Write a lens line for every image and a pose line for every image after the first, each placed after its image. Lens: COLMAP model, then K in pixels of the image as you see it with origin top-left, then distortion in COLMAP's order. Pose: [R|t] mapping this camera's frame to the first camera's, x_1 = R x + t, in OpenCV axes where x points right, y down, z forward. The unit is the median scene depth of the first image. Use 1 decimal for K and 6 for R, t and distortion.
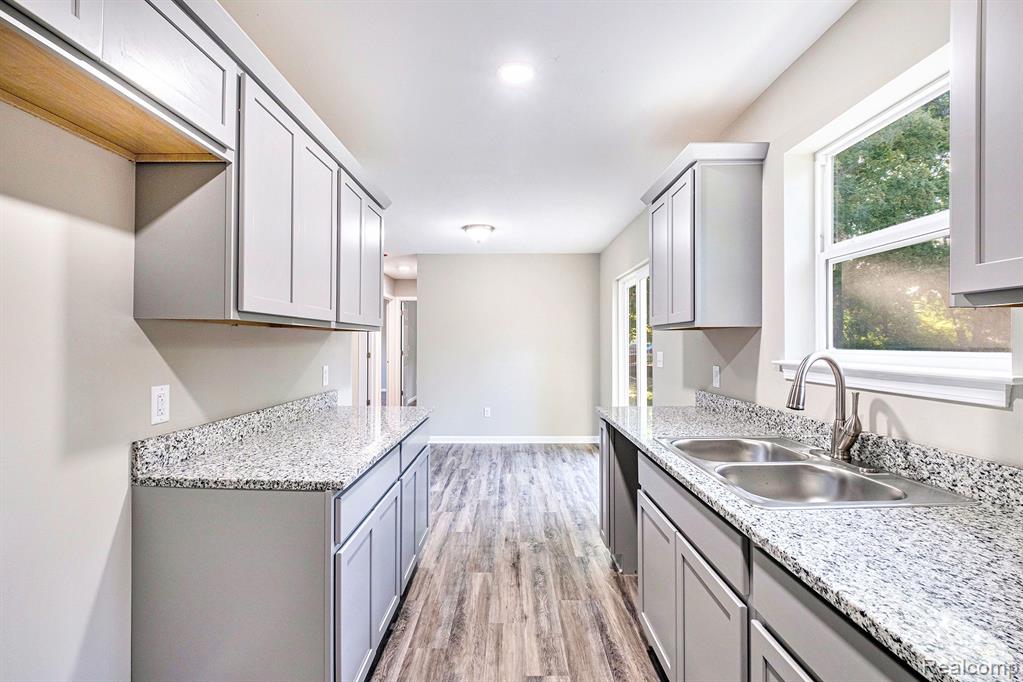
lens RADIAL K [[456.1, 0, 498.3], [0, 456.1, 337.2], [0, 0, 1]] dist [0.000601, -0.000349]
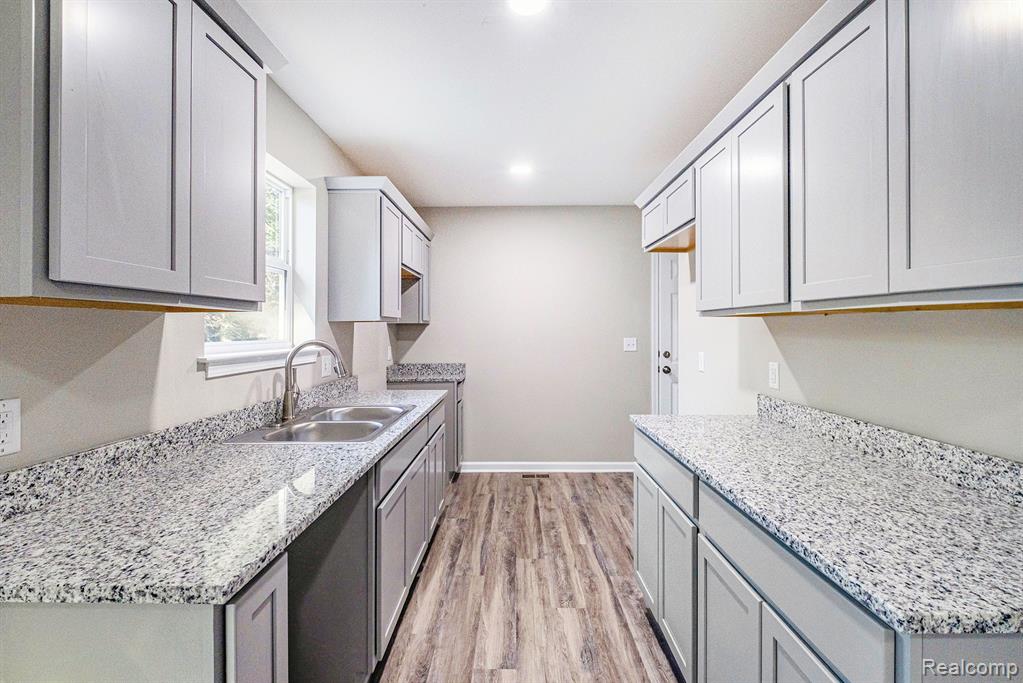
lens RADIAL K [[459.1, 0, 536.3], [0, 459.1, 329.9], [0, 0, 1]] dist [-0.000711, -0.000354]
pose [[-0.997468, 0.004743, -0.070961, 0.071340], [0.005853, 0.999864, -0.015435, 0.015986], [0.070878, -0.015811, -0.997360, 1.673742]]
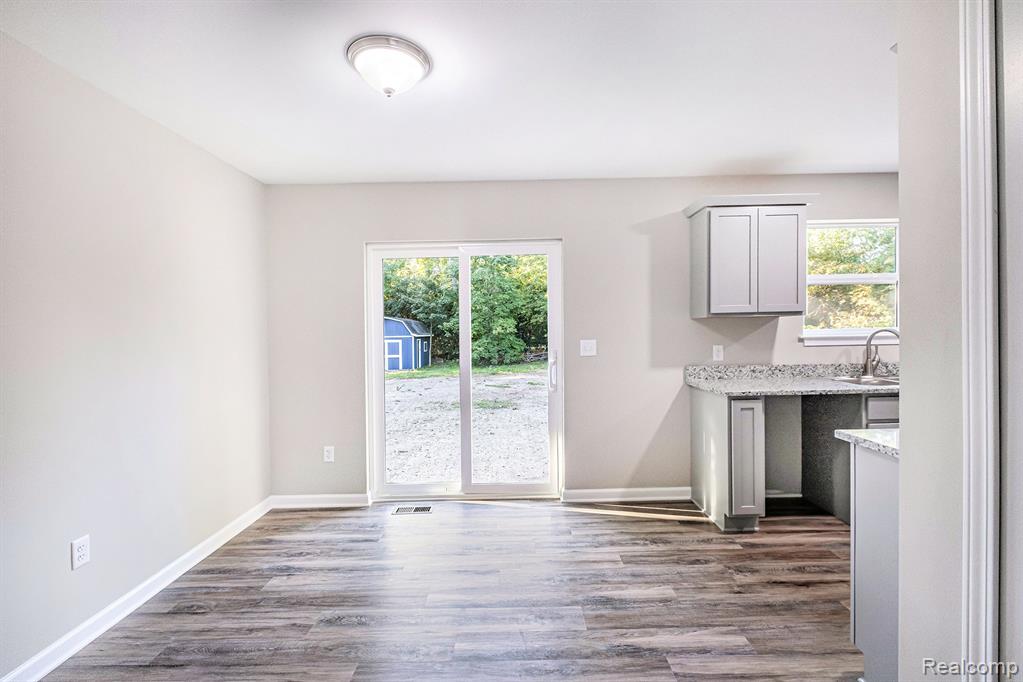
lens RADIAL K [[456.1, 0, 498.3], [0, 456.1, 337.2], [0, 0, 1]] dist [0.000601, -0.000349]
pose [[-0.029750, -0.016117, 0.999427, -1.002599], [0.003942, 0.999860, 0.016241, 0.019017], [-0.999550, 0.004422, -0.029682, 1.999920]]
